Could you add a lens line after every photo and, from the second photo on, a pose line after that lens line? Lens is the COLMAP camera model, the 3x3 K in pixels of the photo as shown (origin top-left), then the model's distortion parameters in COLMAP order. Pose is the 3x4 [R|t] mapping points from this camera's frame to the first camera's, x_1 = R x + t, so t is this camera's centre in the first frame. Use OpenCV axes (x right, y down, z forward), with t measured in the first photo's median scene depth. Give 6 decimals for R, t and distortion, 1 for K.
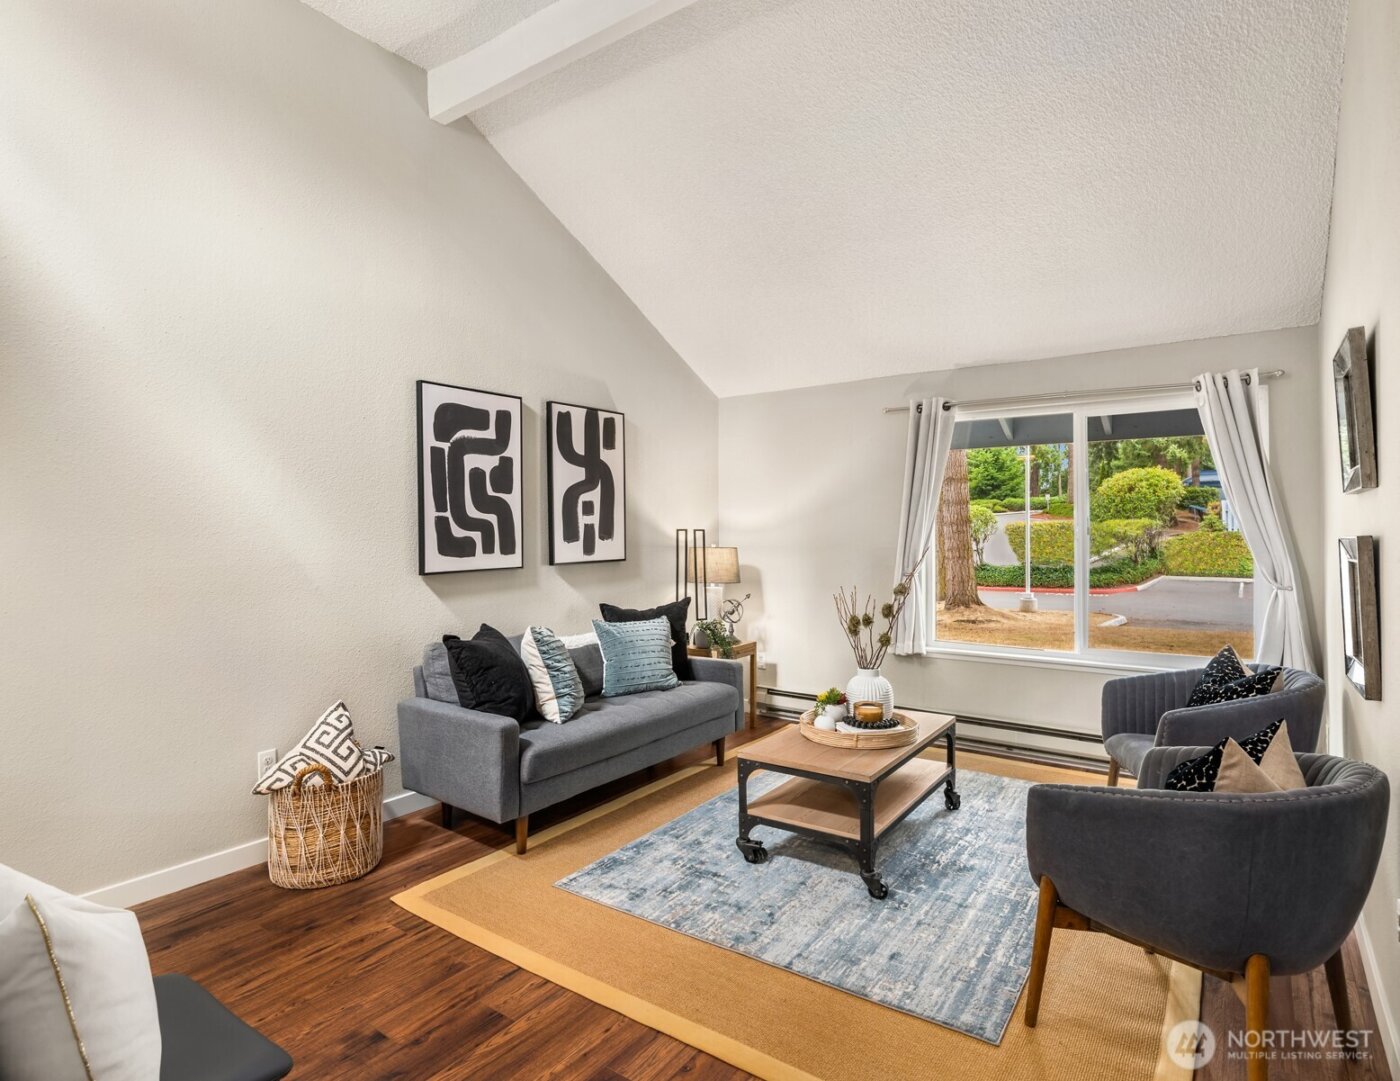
lens RADIAL K [[775.4, 0, 707.8], [0, 775.4, 543.5], [0, 0, 1]] dist [-0.008374, 0.002485]
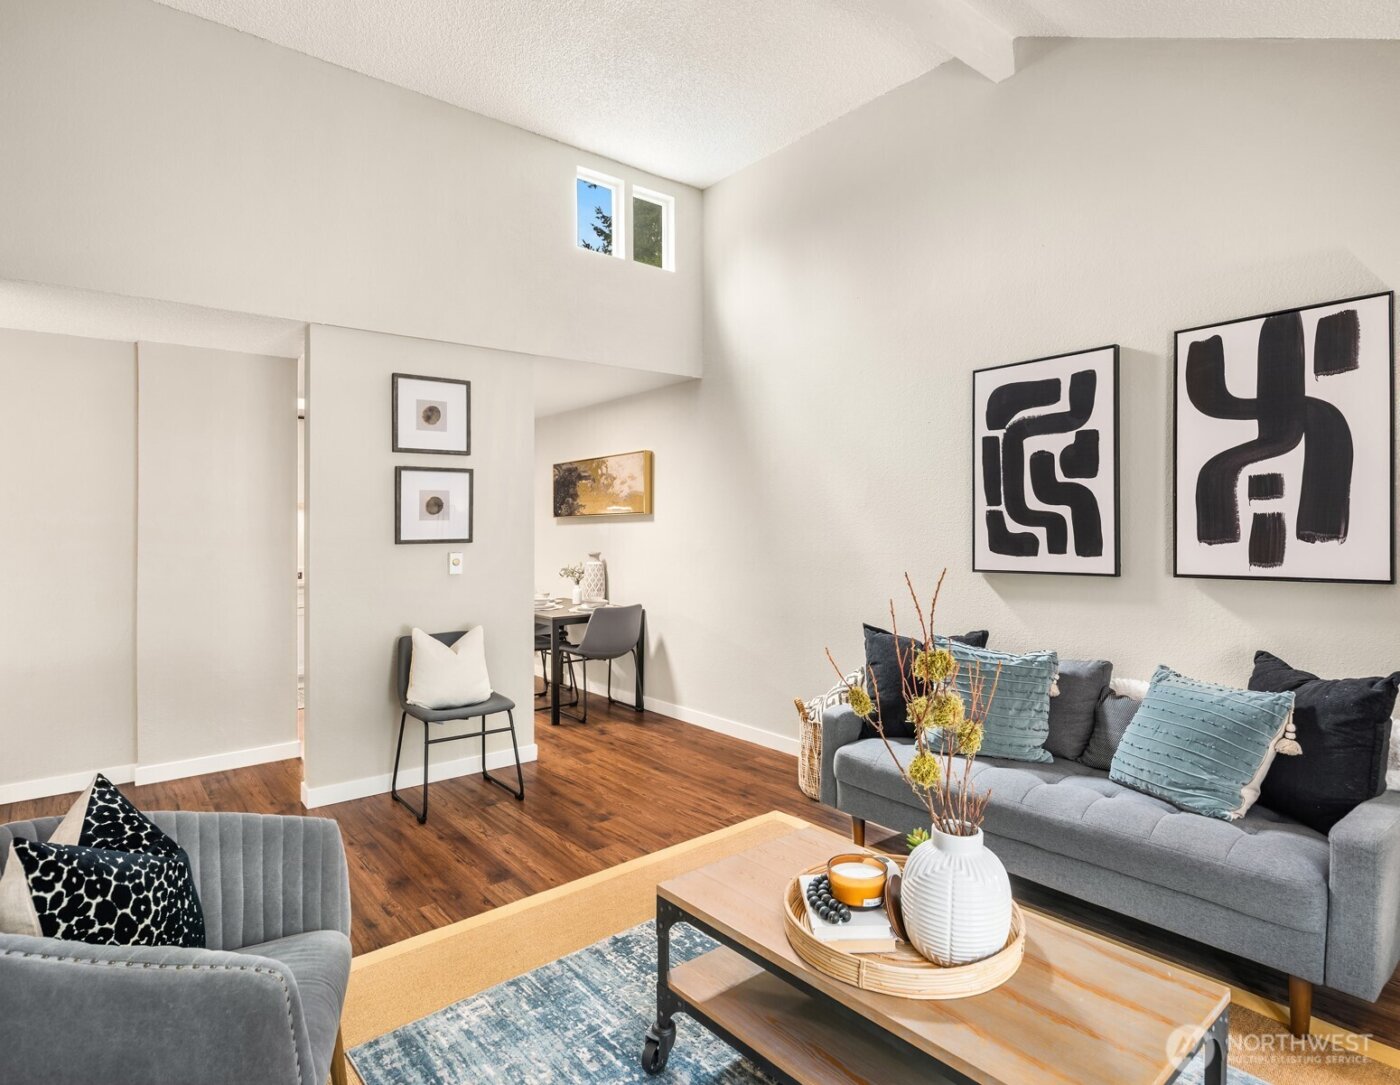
lens RADIAL K [[775.4, 0, 706.9], [0, 775.4, 541.0], [0, 0, 1]] dist [-0.008374, 0.002485]
pose [[-0.268593, 0.022124, -0.963000, 0.609344], [-0.009354, 0.999629, 0.025574, -0.017979], [0.963208, 0.015877, -0.268286, 0.870362]]
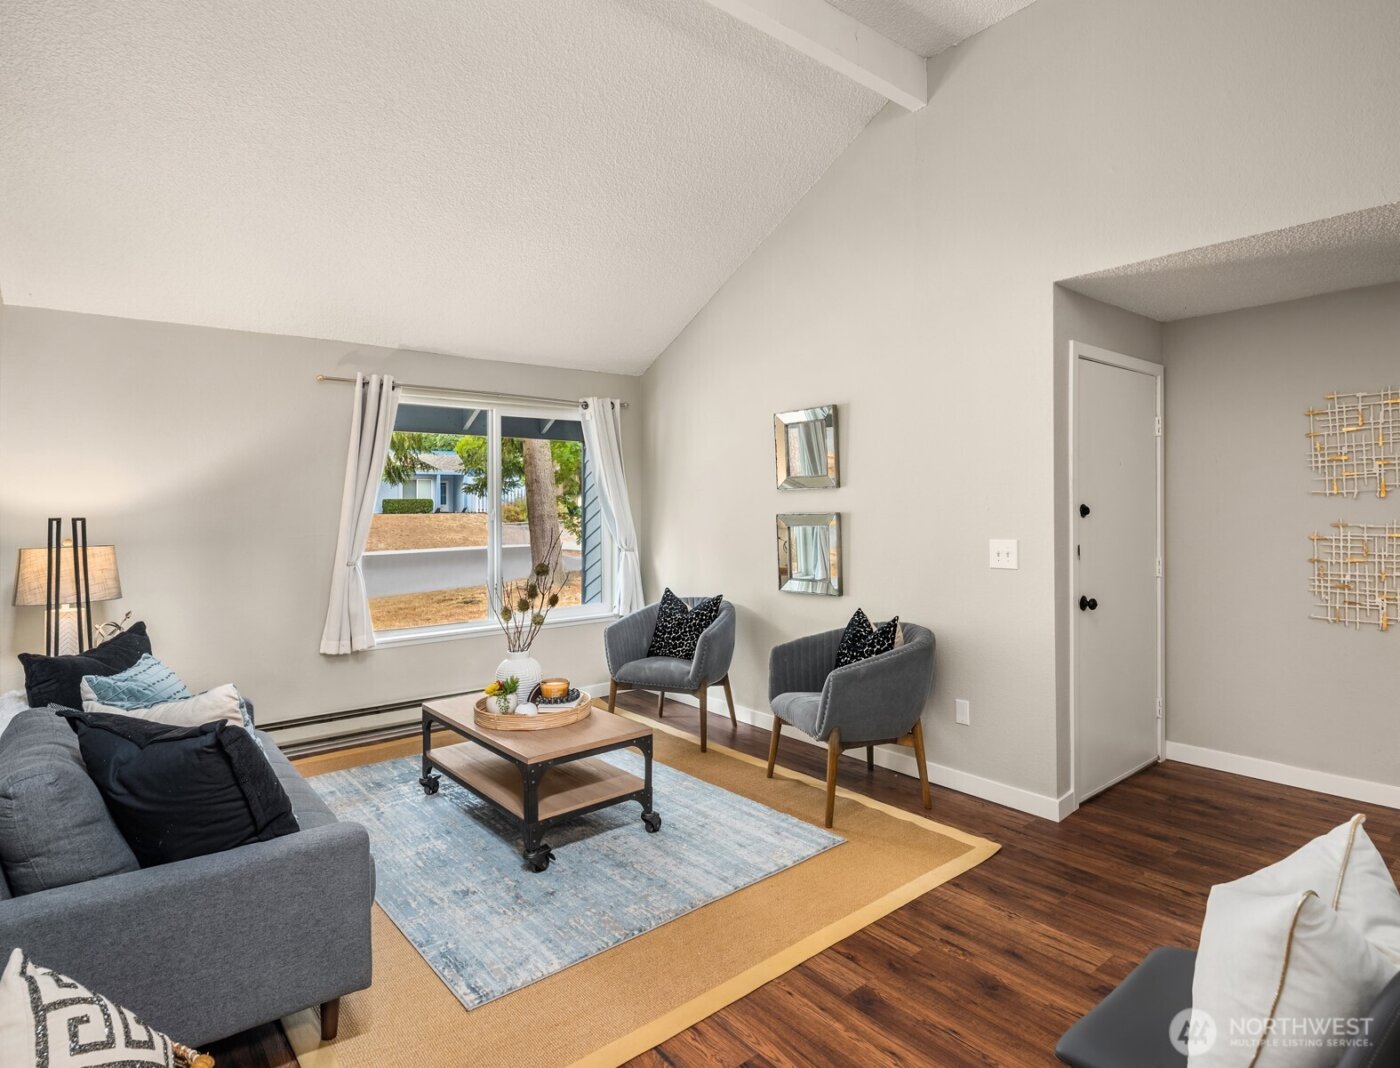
lens RADIAL K [[775.4, 0, 697.5], [0, 775.4, 531.9], [0, 0, 1]] dist [-0.008374, 0.002485]
pose [[0.269172, -0.032967, 0.962528, -0.603180], [0.029371, 0.999230, 0.026010, -0.011149], [-0.962644, 0.021269, 0.269933, 0.435221]]
